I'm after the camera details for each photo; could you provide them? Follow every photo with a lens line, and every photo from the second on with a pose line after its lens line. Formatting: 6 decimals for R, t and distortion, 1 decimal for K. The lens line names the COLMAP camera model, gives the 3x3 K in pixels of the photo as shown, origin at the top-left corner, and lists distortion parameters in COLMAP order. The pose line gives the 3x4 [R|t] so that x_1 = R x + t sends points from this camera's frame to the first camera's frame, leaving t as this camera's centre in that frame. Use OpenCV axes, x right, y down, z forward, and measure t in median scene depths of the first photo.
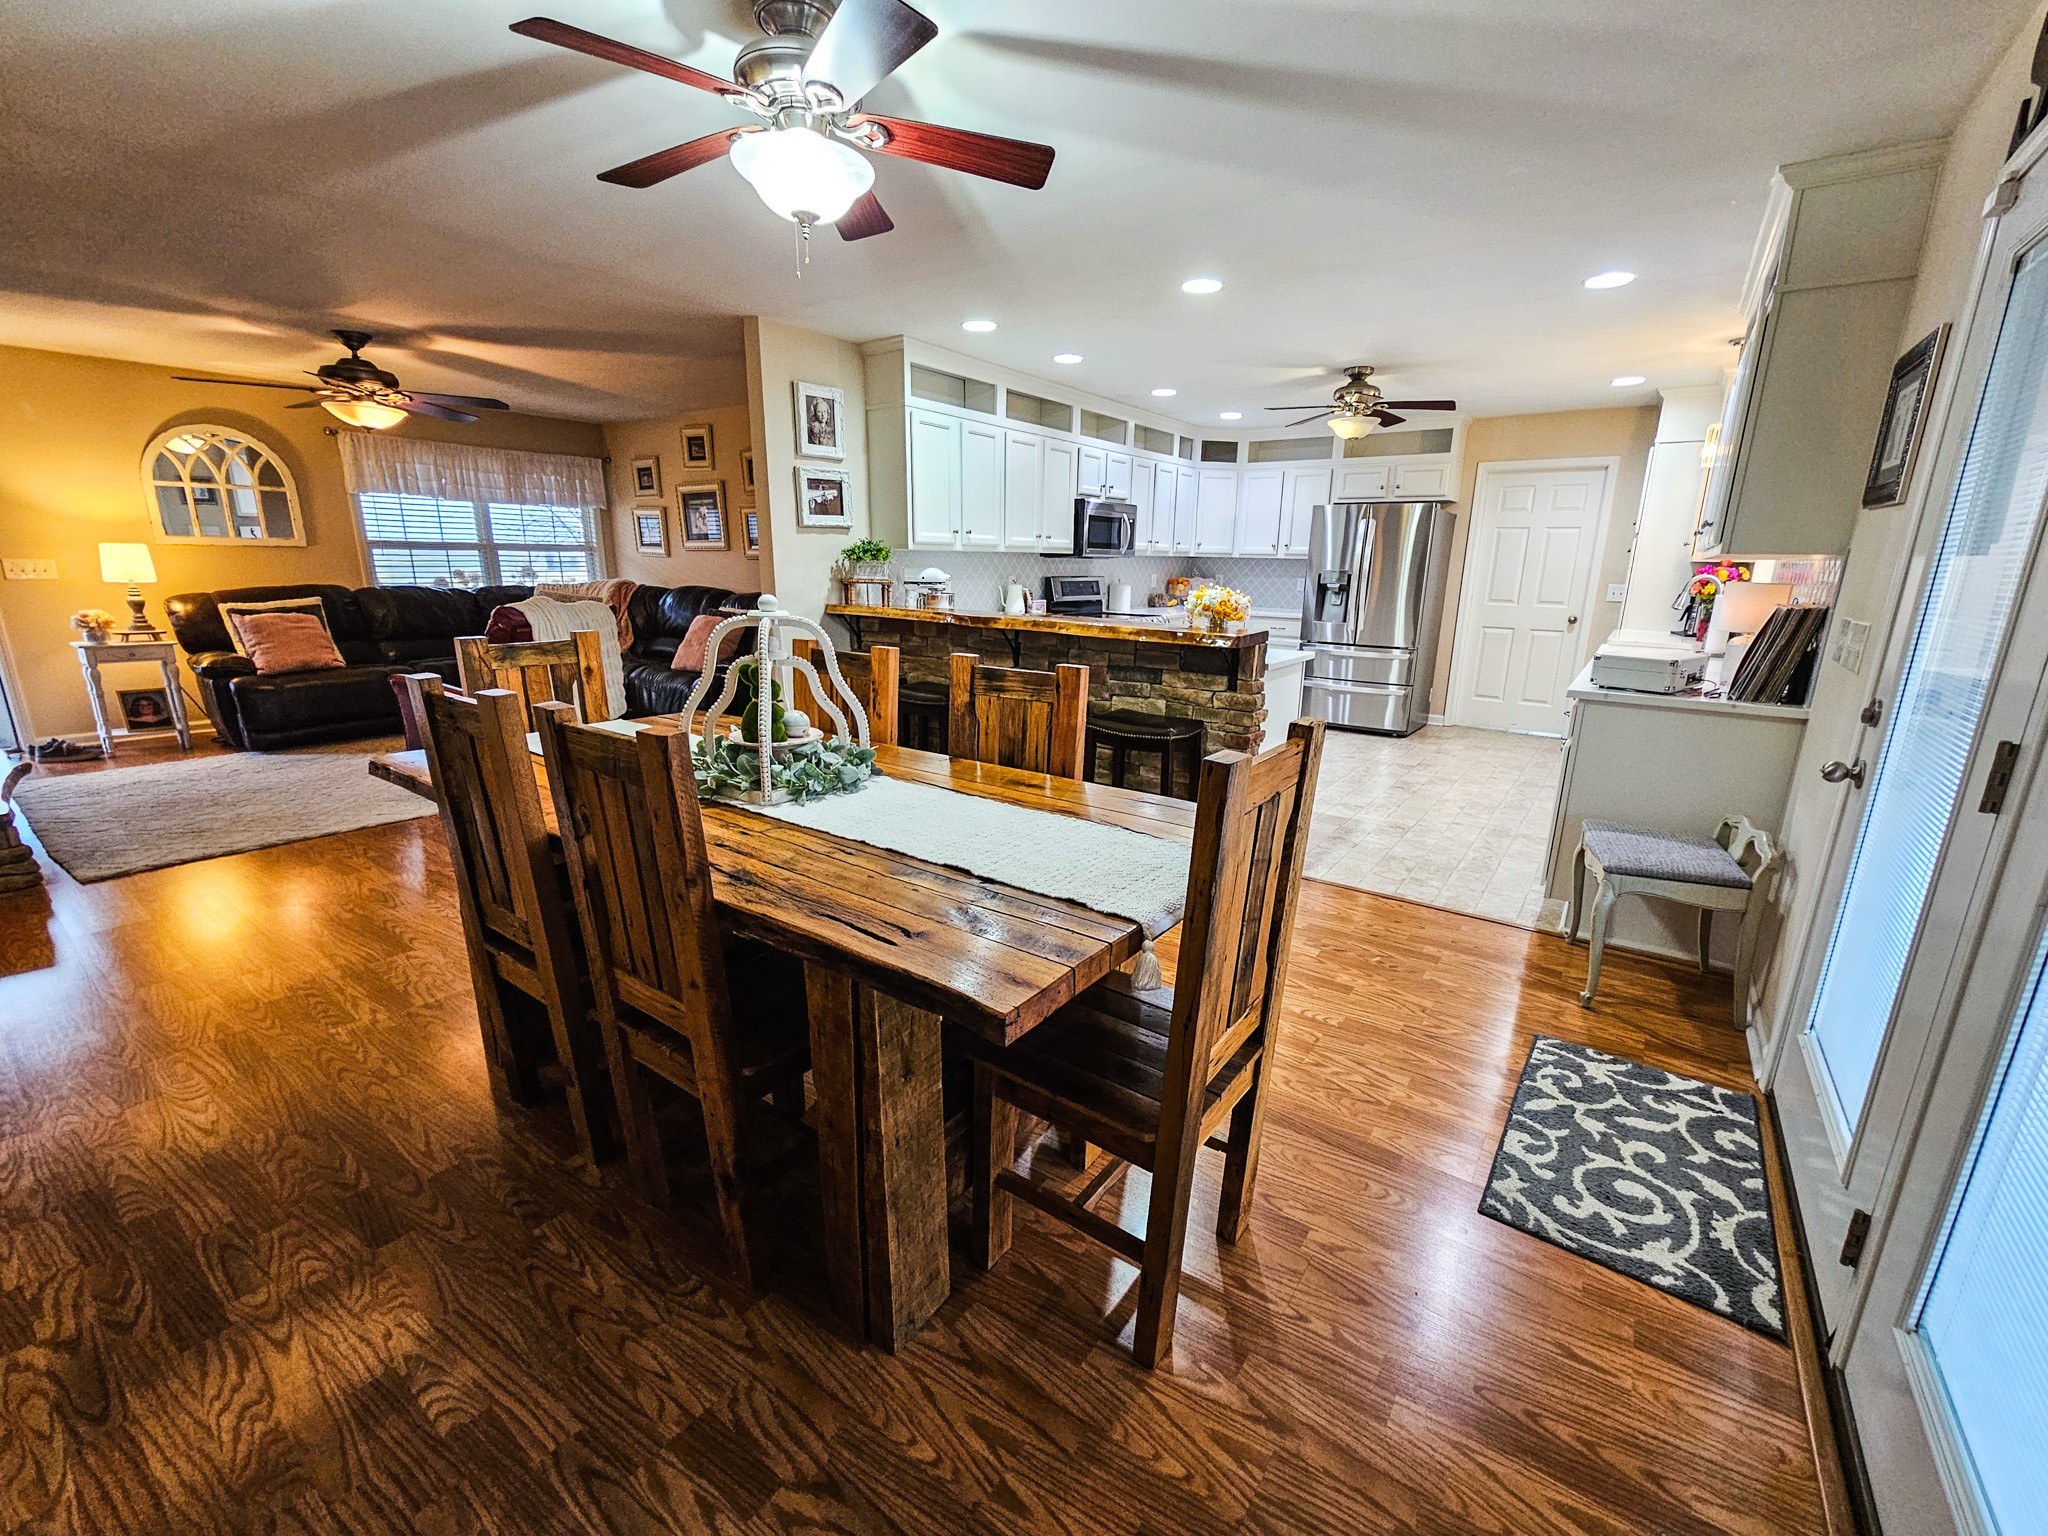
lens RADIAL K [[843.3, 0, 1042.4], [0, 843.3, 769.0], [0, 0, 1]] dist [-0.001982, 0.000353]
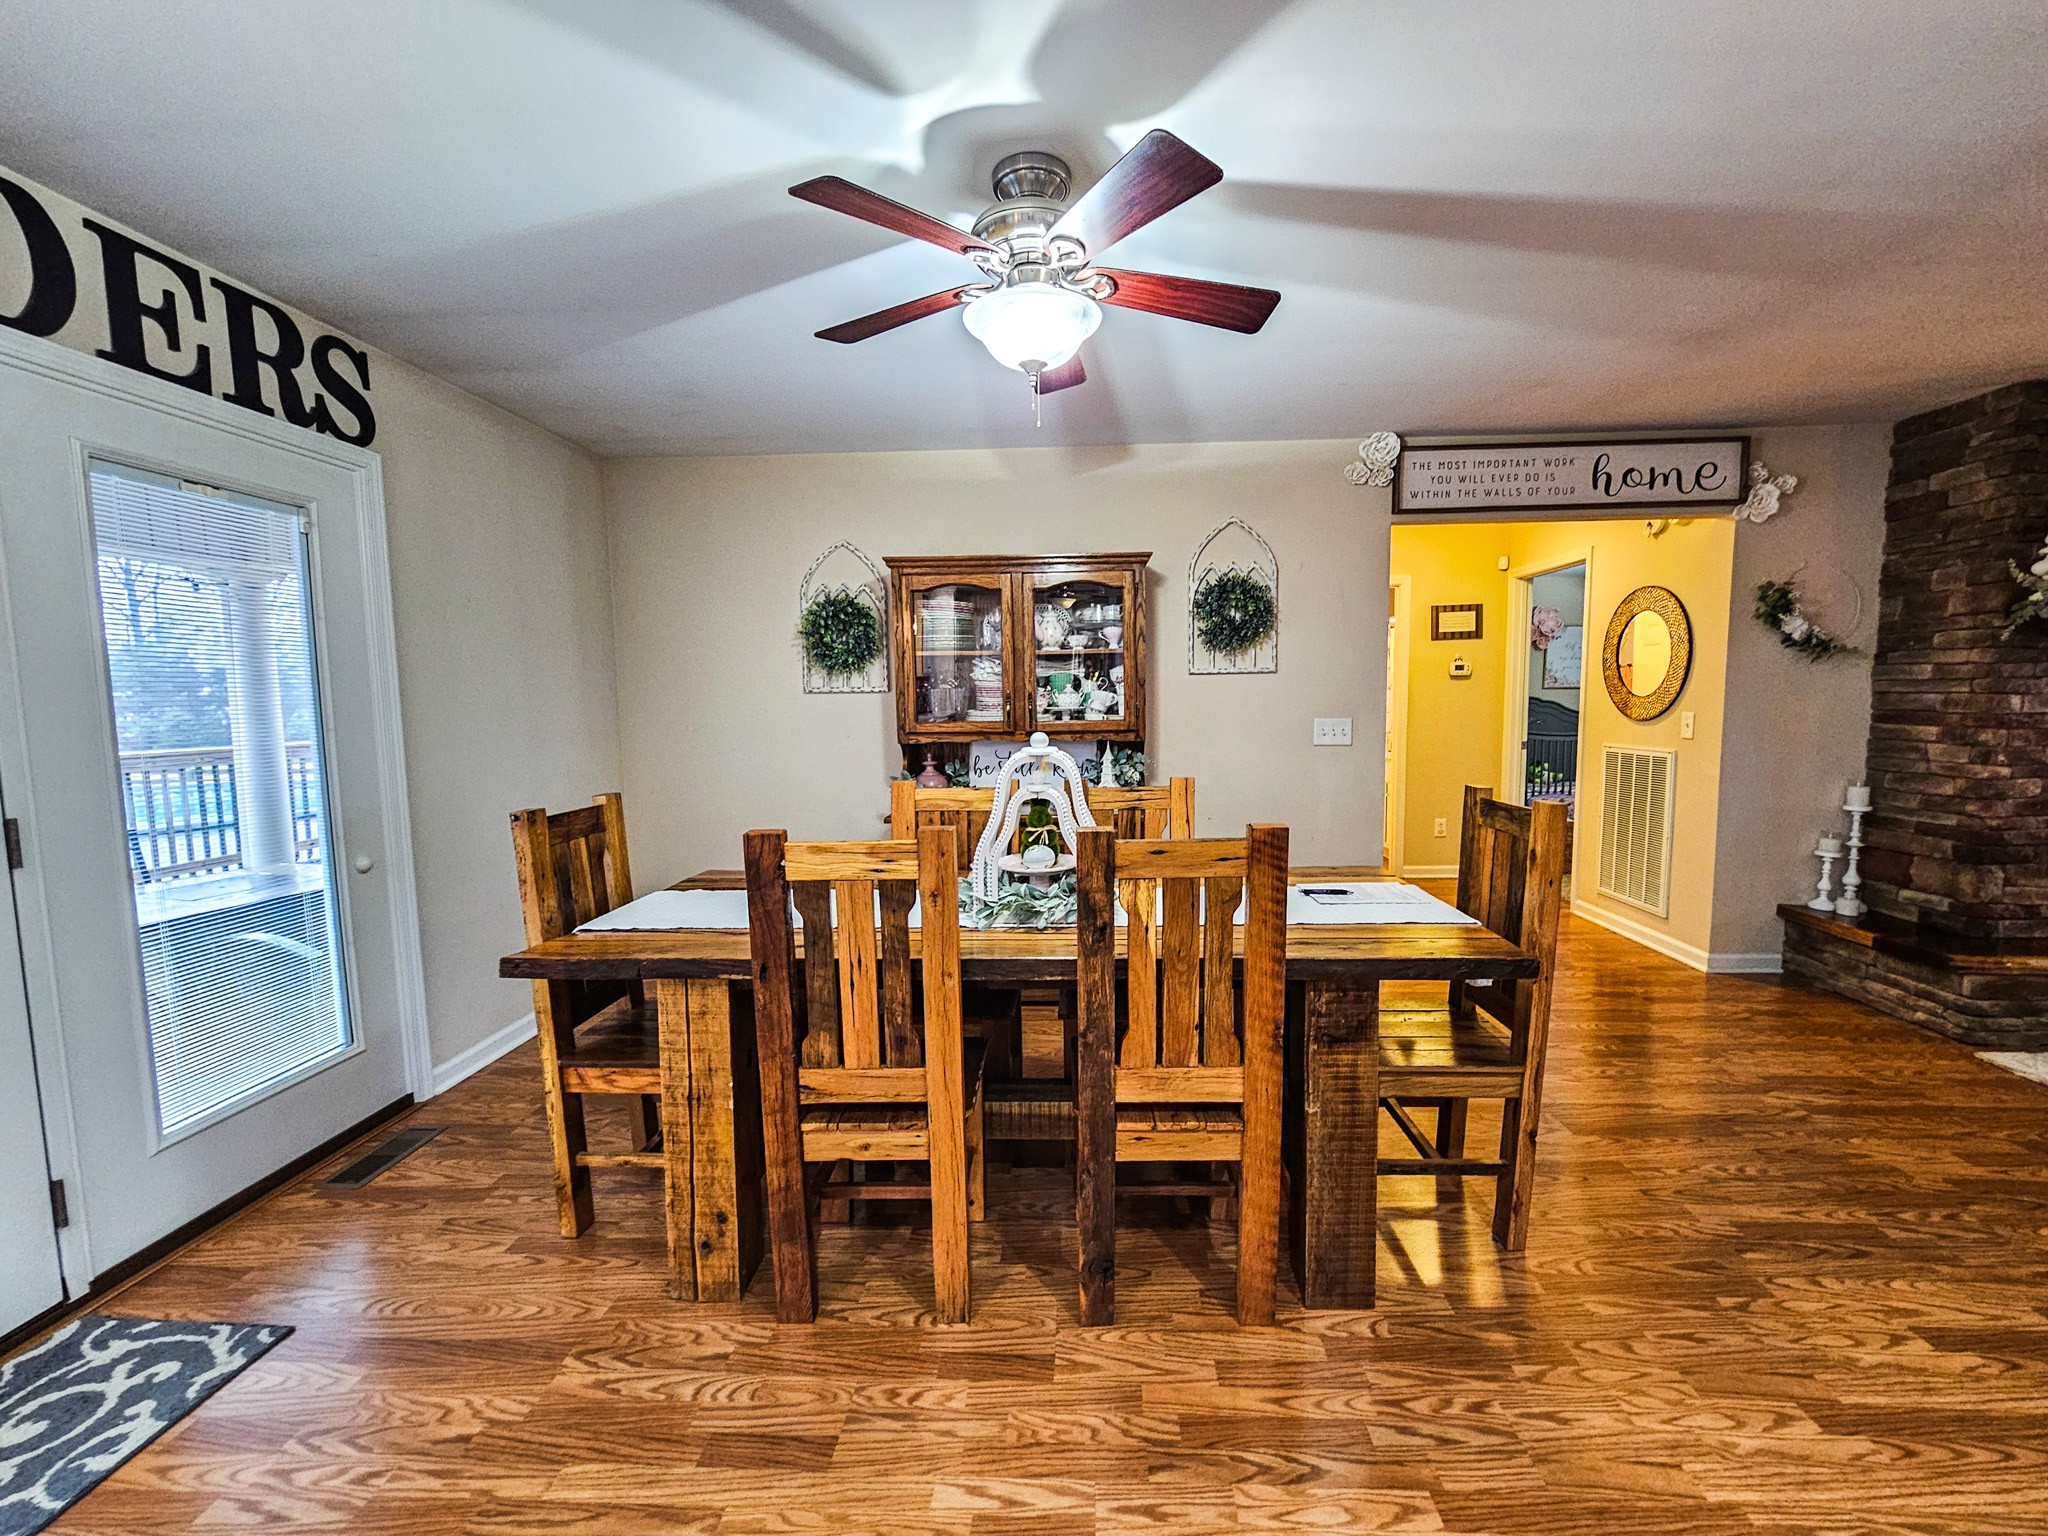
lens RADIAL K [[843.3, 0, 1034.8], [0, 843.3, 778.0], [0, 0, 1]] dist [-0.001982, 0.000353]
pose [[-0.840273, 0.045754, -0.540230, 0.091902], [-0.132847, 0.948681, 0.286978, -0.161352], [0.525636, 0.312908, -0.791072, 0.657196]]
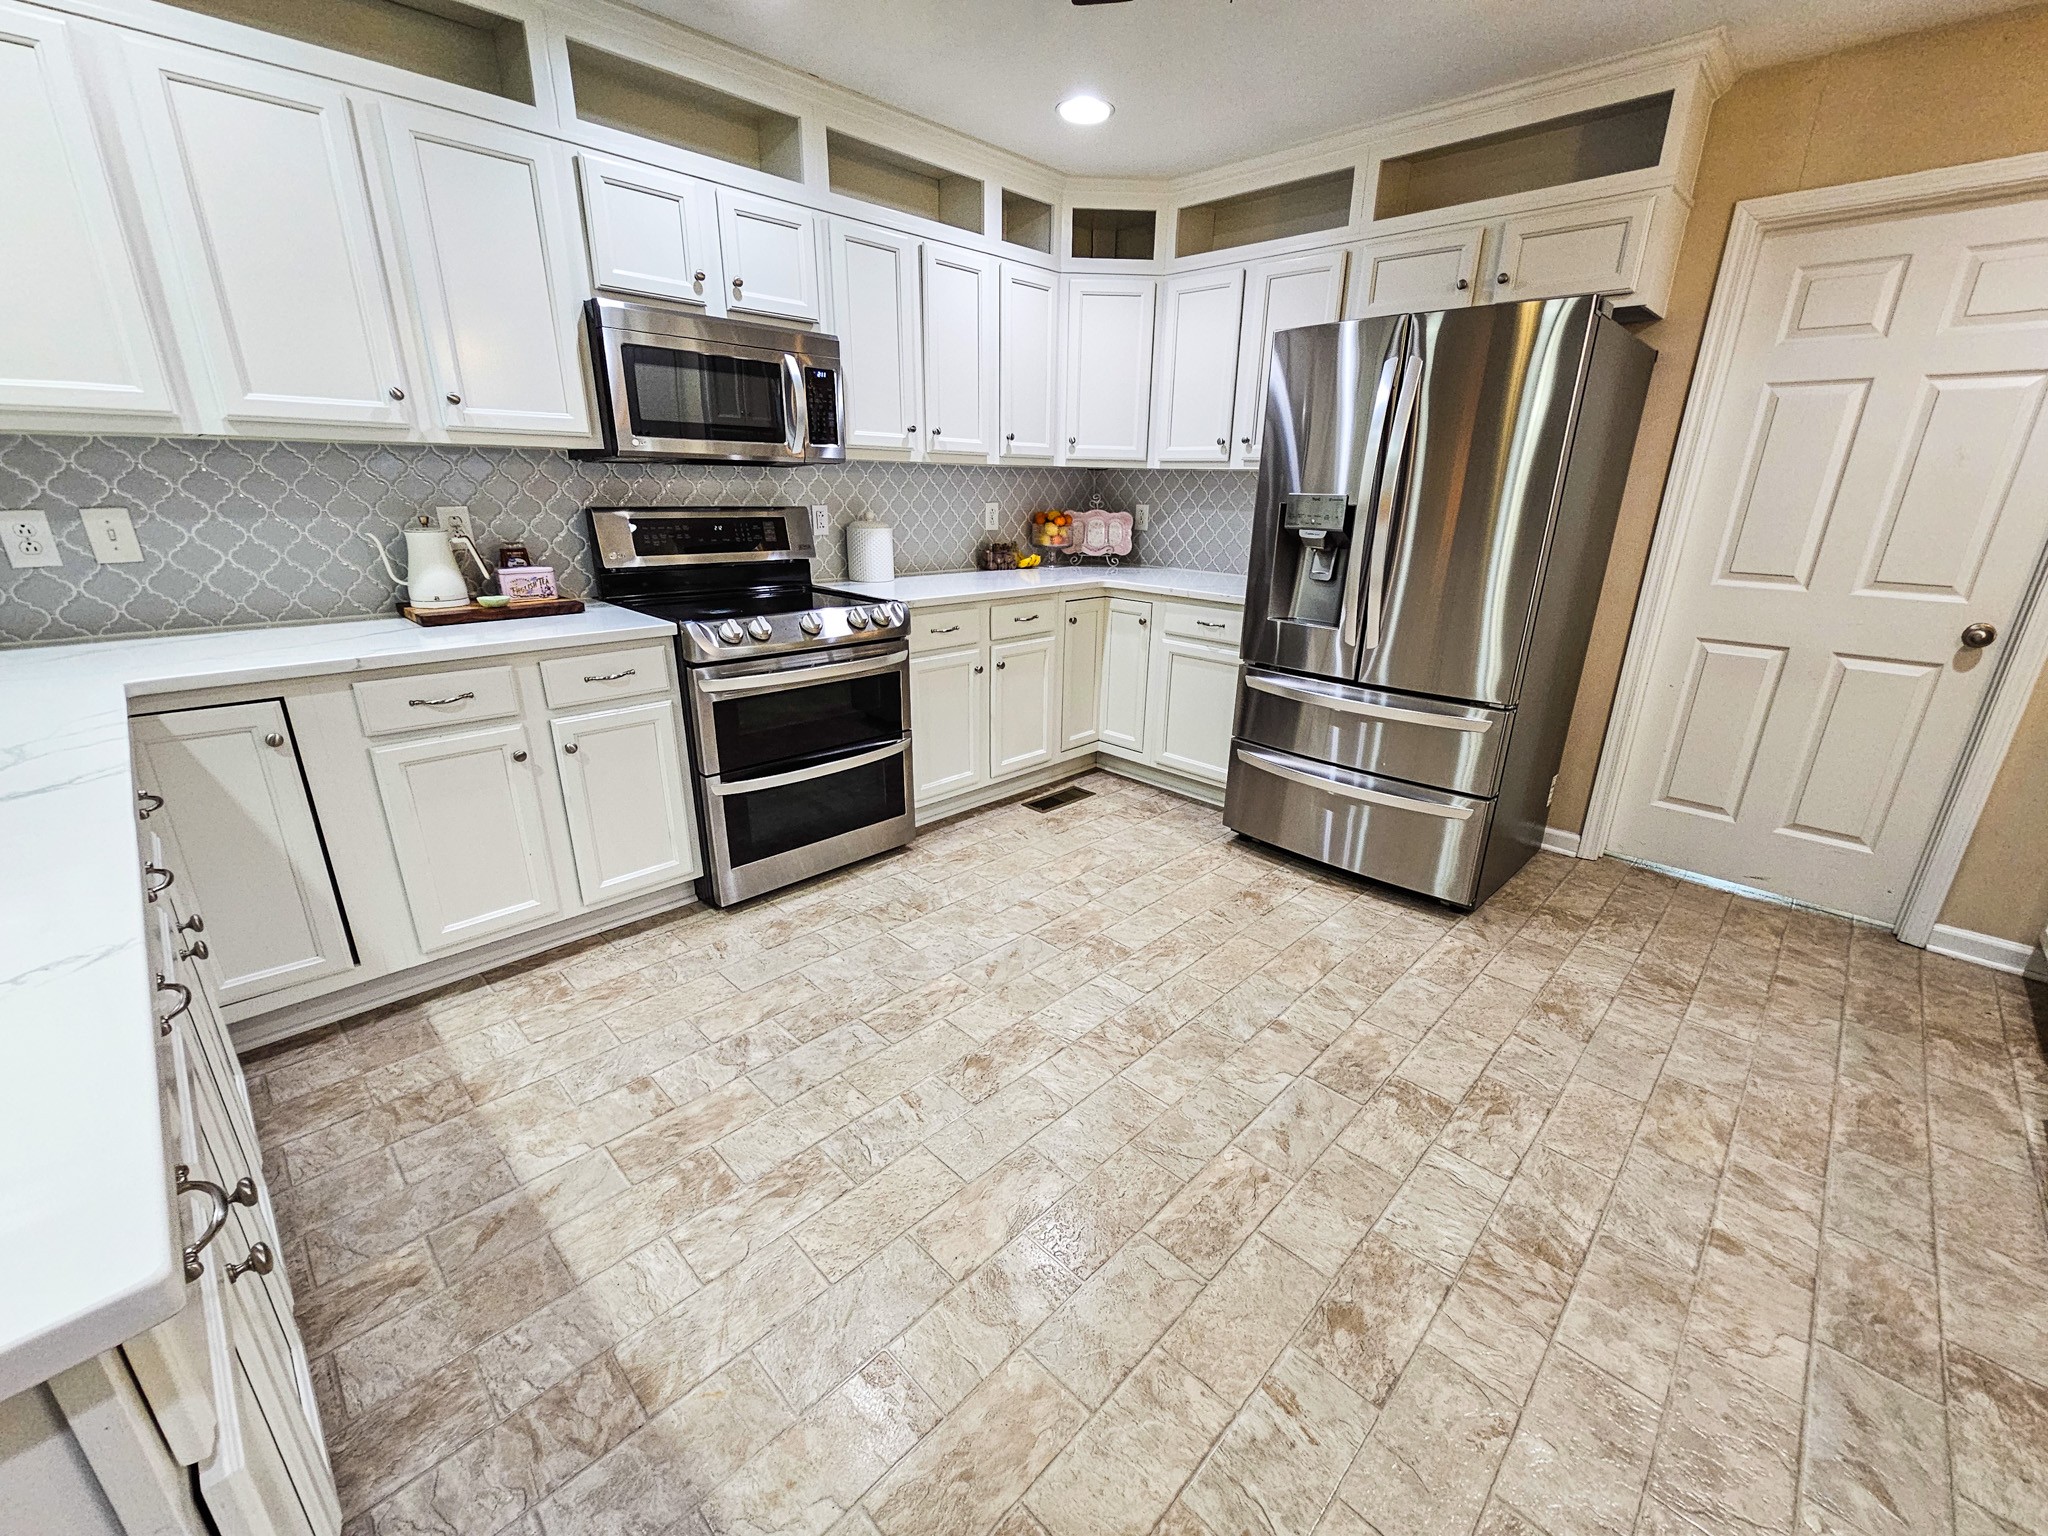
lens RADIAL K [[843.3, 0, 1045.8], [0, 843.3, 772.6], [0, 0, 1]] dist [-0.001982, 0.000353]
pose [[0.989967, 0.046960, -0.133266, 0.330746], [-0.035539, 0.995590, 0.086822, -0.159749], [0.136755, -0.081215, 0.987270, 0.682091]]
